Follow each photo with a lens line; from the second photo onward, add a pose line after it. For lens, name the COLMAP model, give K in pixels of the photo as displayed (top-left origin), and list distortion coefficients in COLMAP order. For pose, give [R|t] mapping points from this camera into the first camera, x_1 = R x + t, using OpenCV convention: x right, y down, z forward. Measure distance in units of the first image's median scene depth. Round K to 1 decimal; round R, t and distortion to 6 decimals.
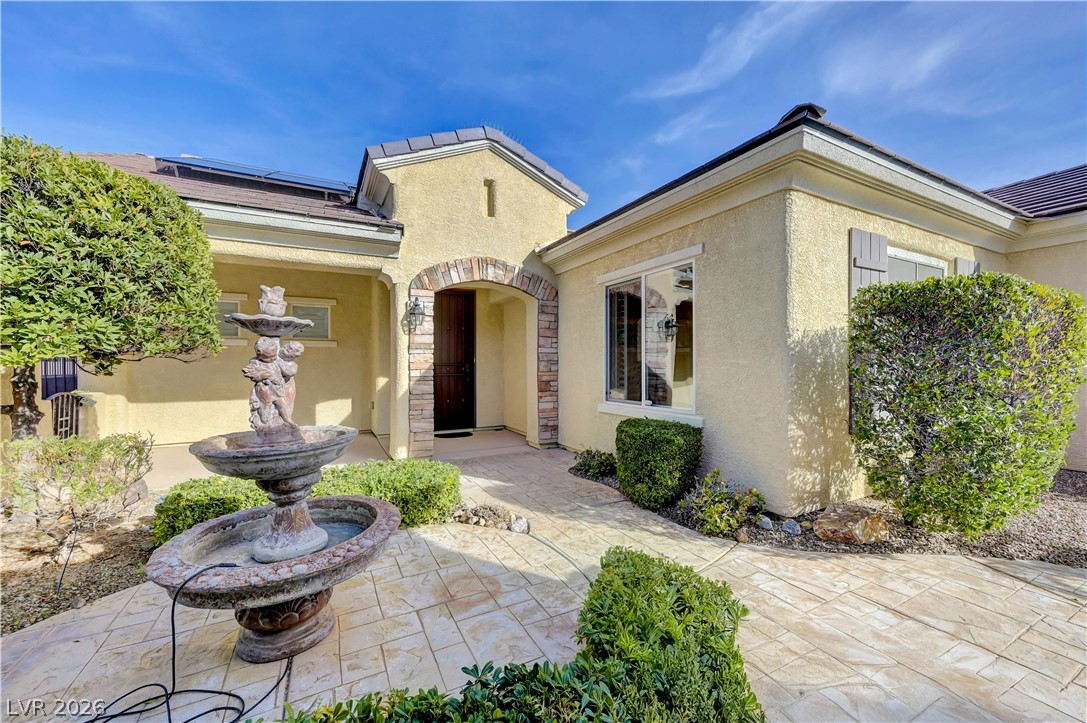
lens RADIAL K [[430.5, 0, 548.4], [0, 430.5, 364.4], [0, 0, 1]] dist [0.001443, -0.001687]
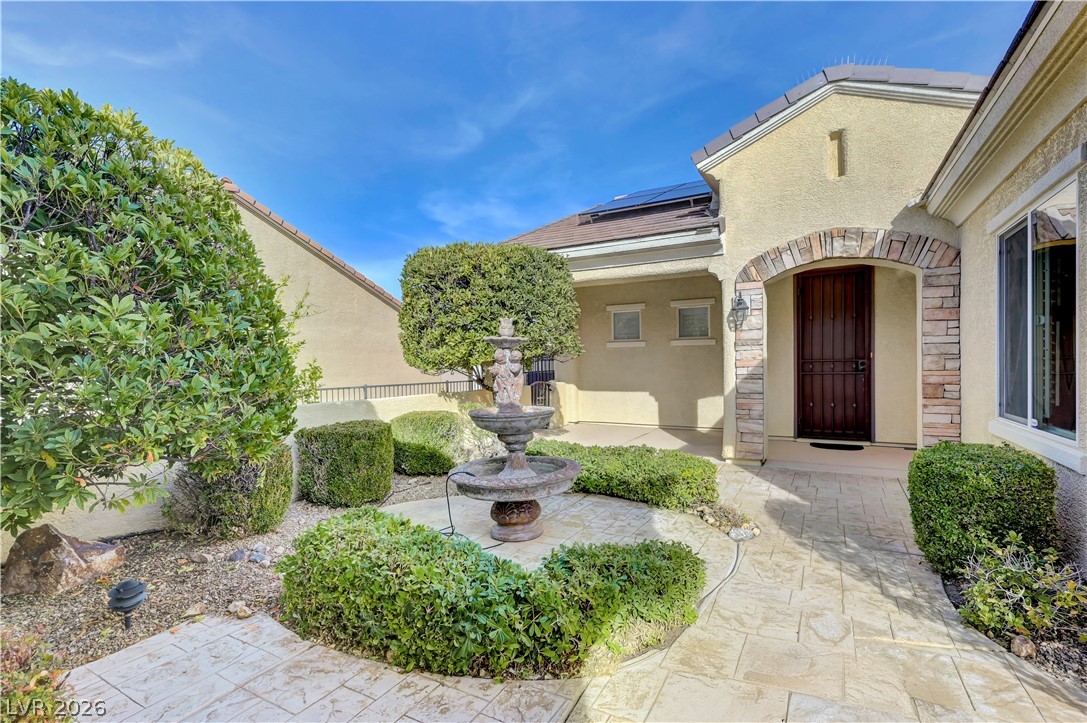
lens RADIAL K [[496.7, 0, 550.5], [0, 496.7, 370.8], [0, 0, 1]] dist [0.003096, 0.000507]
pose [[0.543556, 0.007743, -0.839337, 0.378696], [0.011532, 0.999794, 0.016691, -0.003105], [0.839294, -0.018751, 0.543354, 0.042146]]
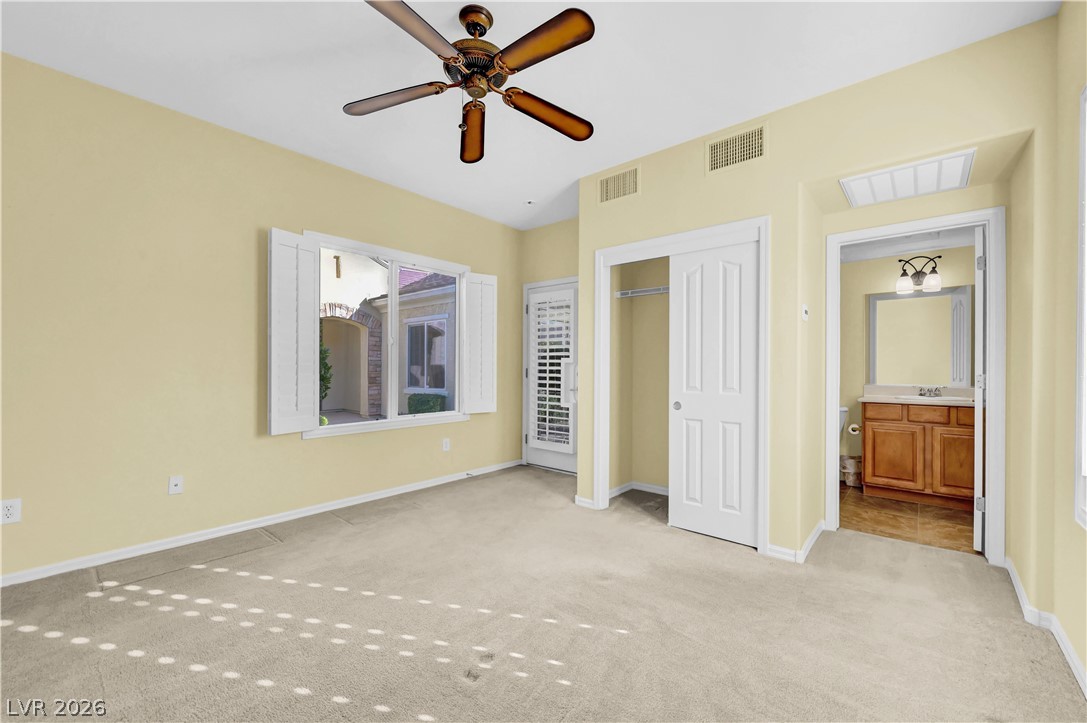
lens RADIAL K [[430.5, 0, 545.4], [0, 430.5, 362.5], [0, 0, 1]] dist [0.001443, -0.001687]
pose [[0.933804, 0.007505, 0.357707, 0.022490], [-0.004910, 0.999955, -0.008161, -0.008462], [-0.357752, 0.005865, 0.933798, -0.899620]]
